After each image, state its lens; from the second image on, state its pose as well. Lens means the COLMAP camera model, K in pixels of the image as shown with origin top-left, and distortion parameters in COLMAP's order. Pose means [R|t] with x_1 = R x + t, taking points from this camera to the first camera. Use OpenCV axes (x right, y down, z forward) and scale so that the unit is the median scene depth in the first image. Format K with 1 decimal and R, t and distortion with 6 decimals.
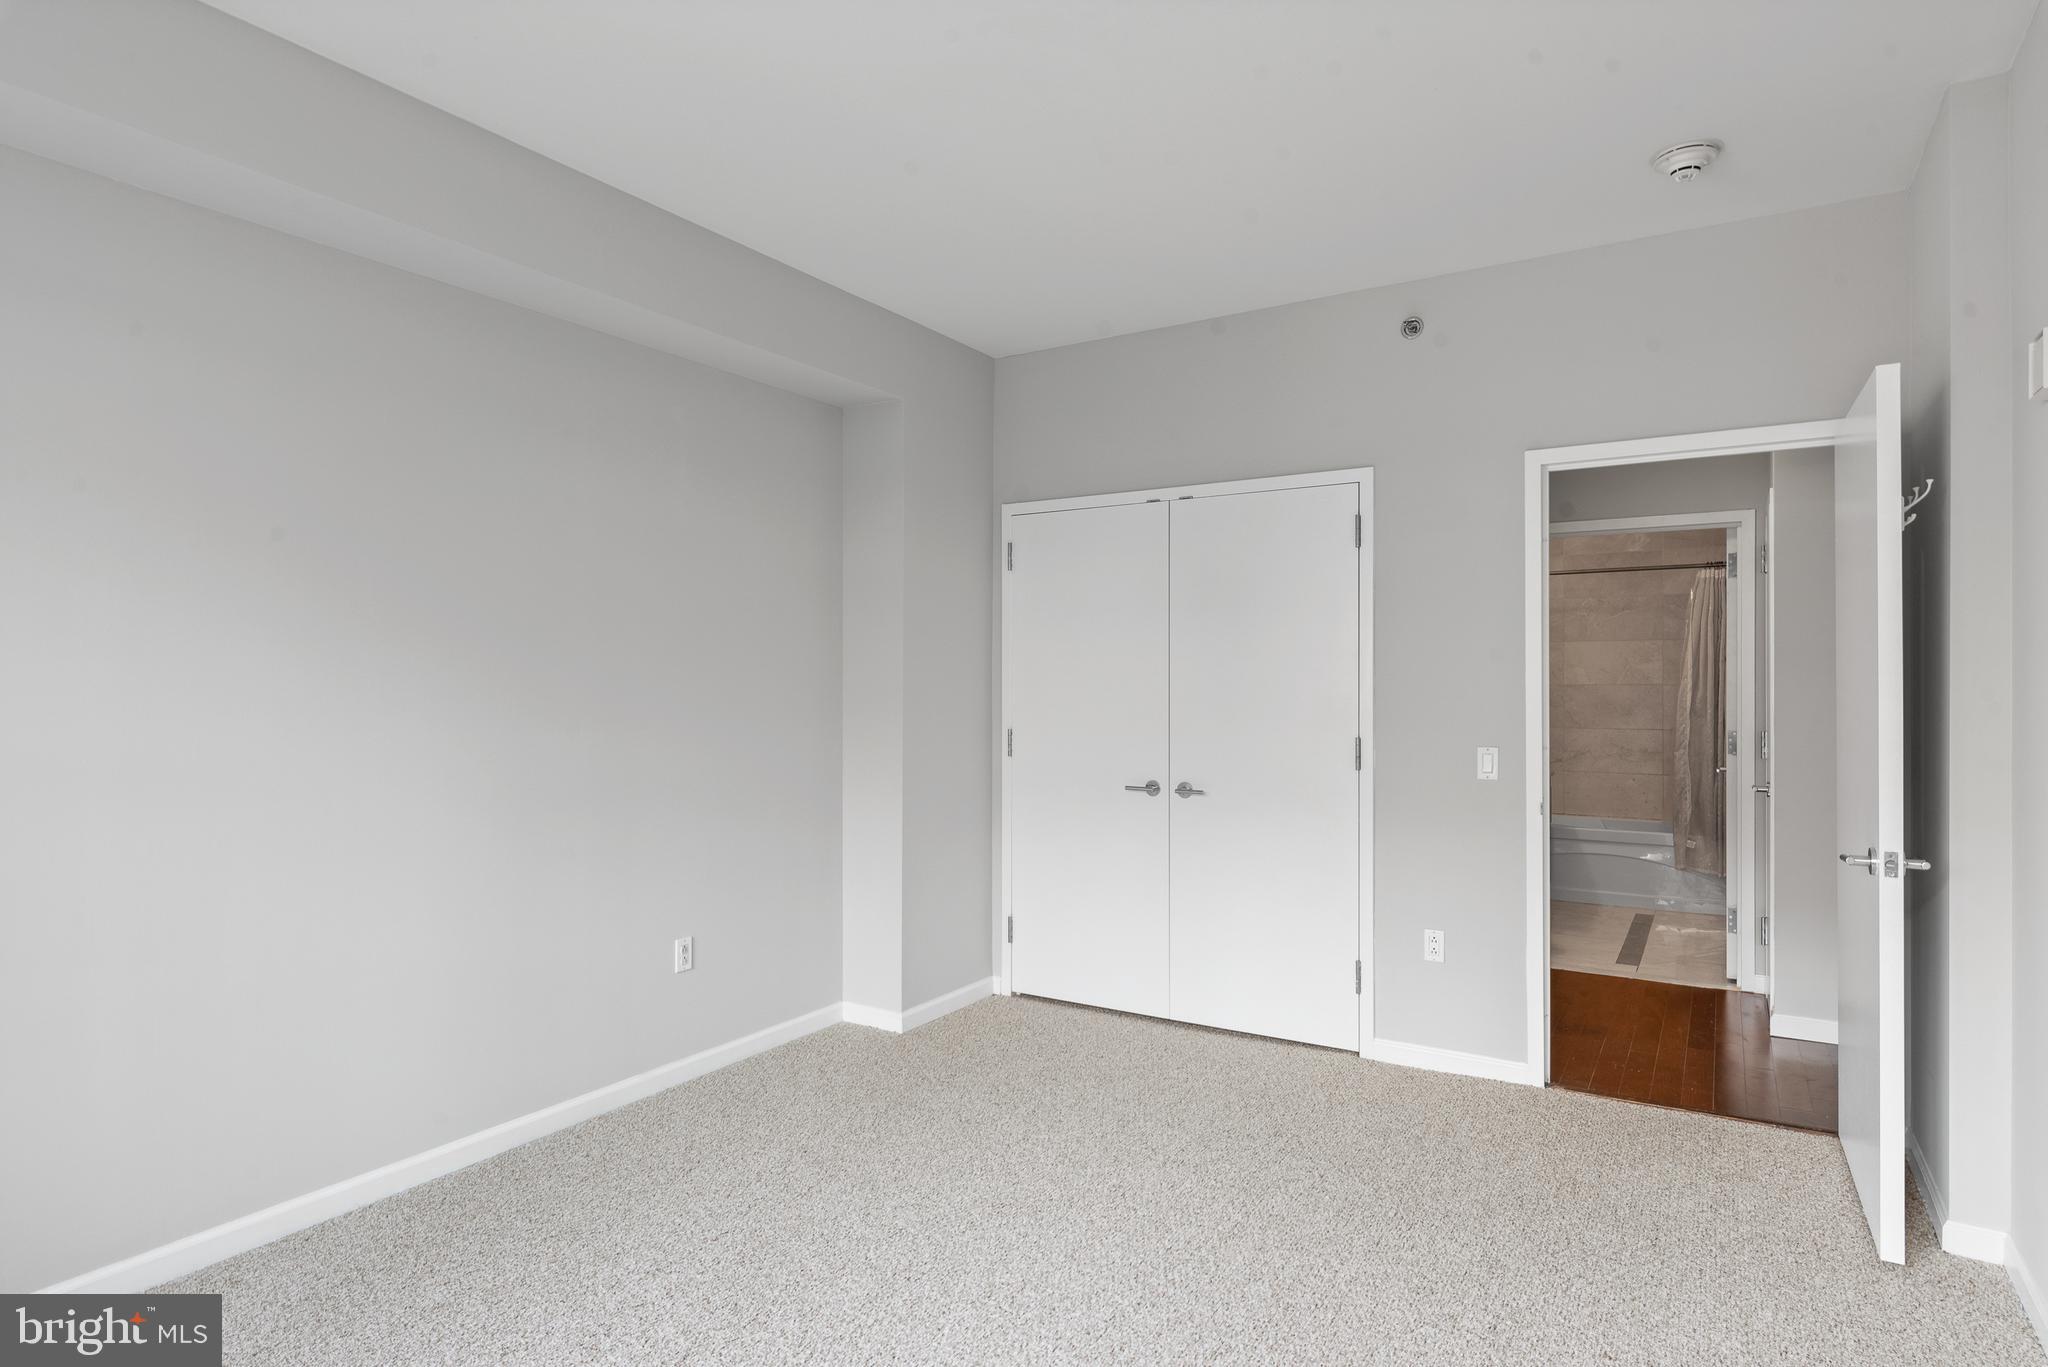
lens RADIAL K [[1100.3, 0, 1020.9], [0, 1100.3, 692.0], [0, 0, 1]] dist [-0.011273, 0.002288]
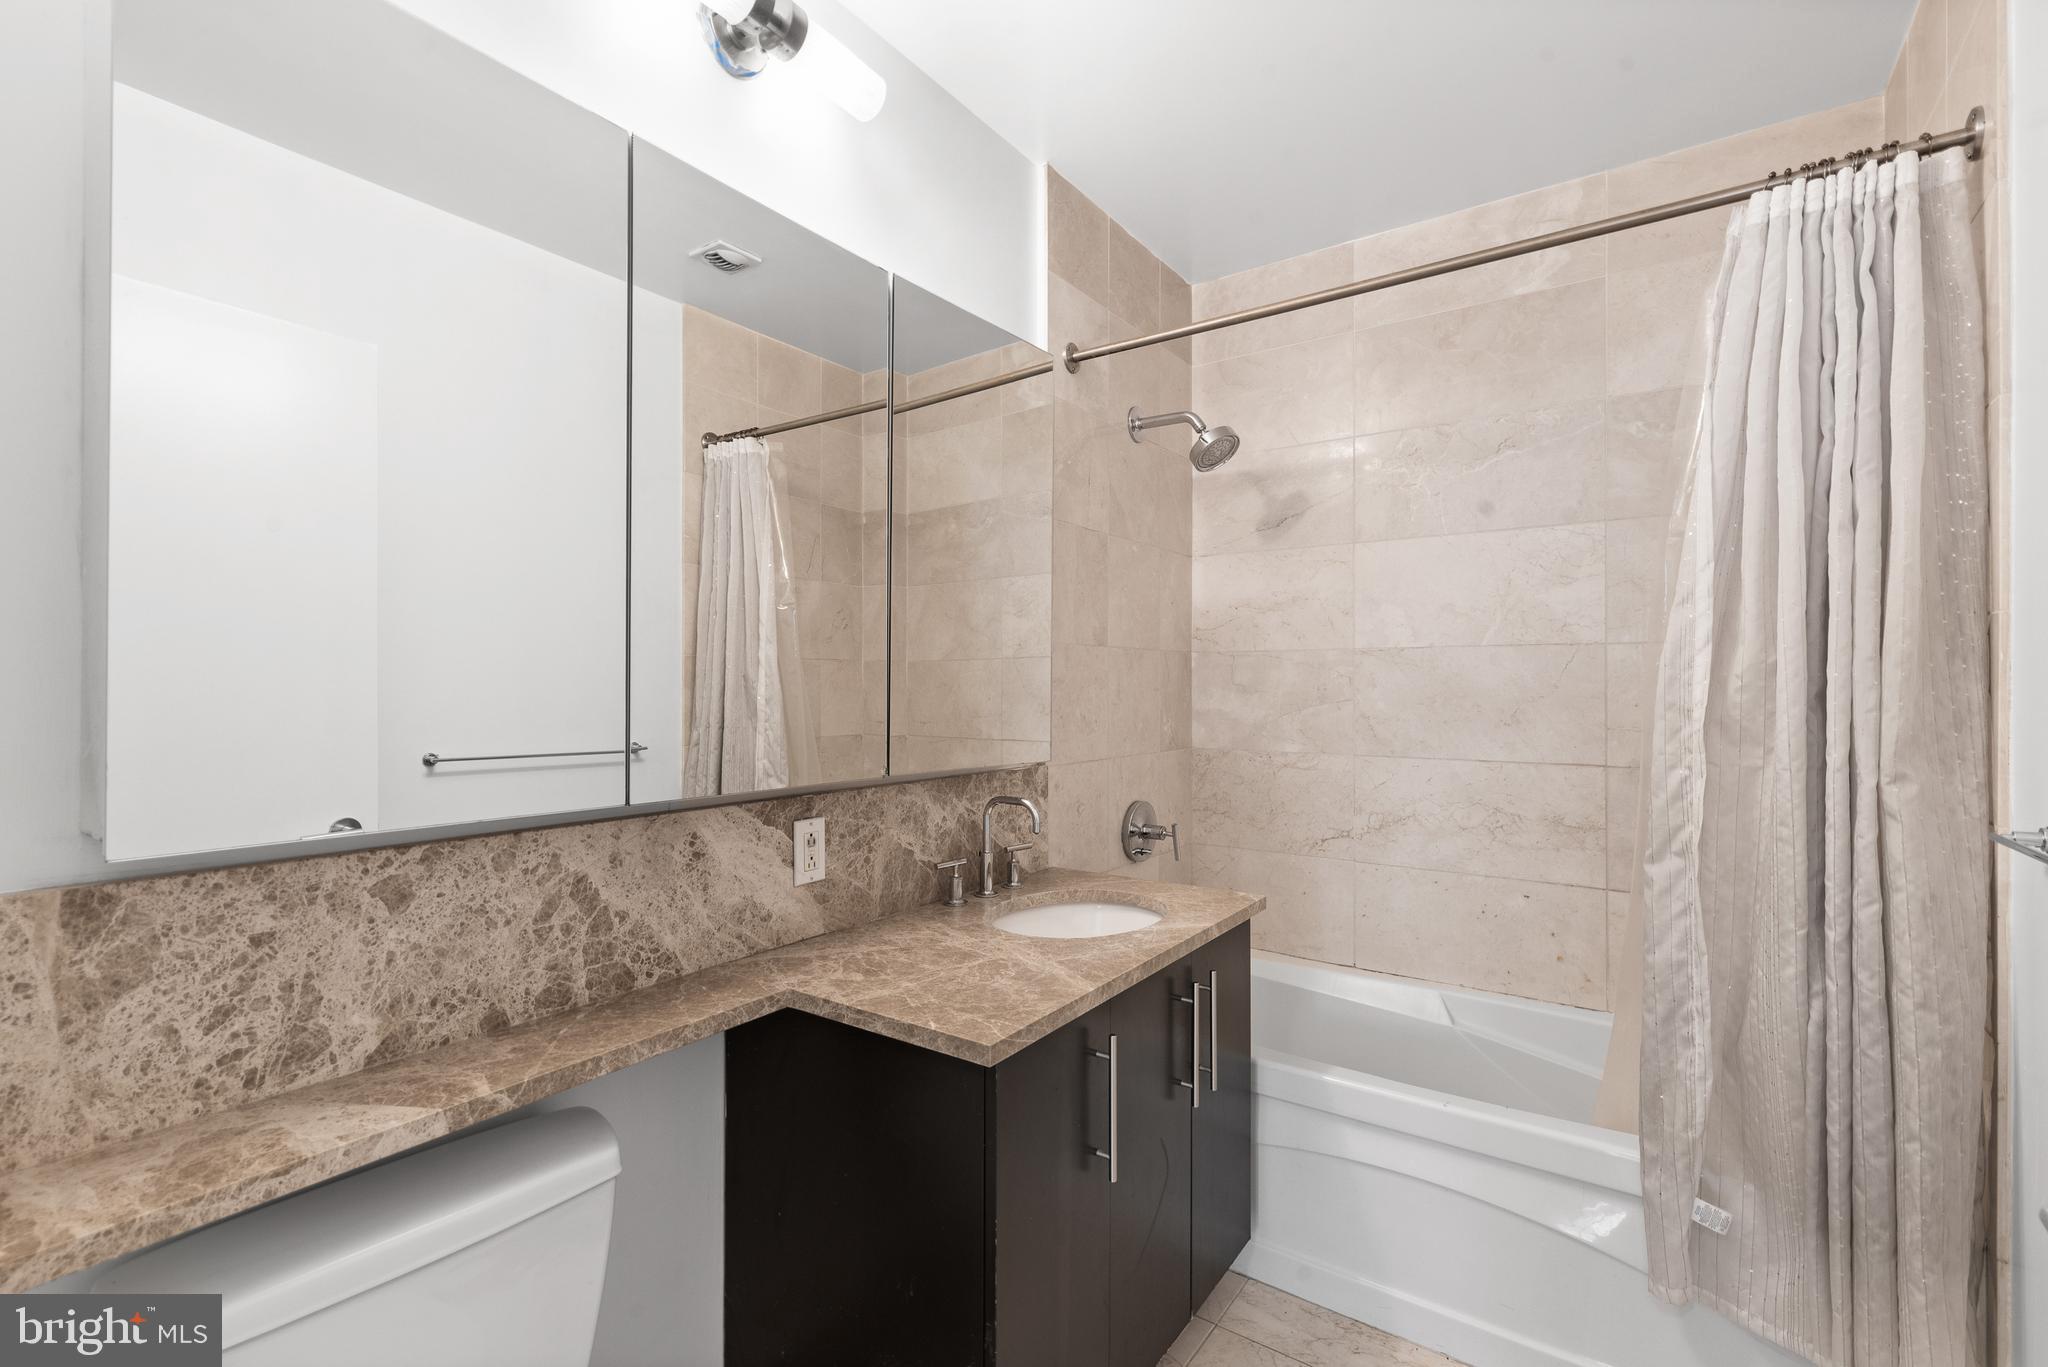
lens RADIAL K [[895.2, 0, 1019.7], [0, 895.2, 683.0], [0, 0, 1]] dist [0.001049, -0.001256]
pose [[0.998157, 0.002806, -0.060614, 0.450161], [-0.003322, 0.999959, -0.008409, 0.010669], [0.060588, 0.008595, 0.998126, 0.761144]]
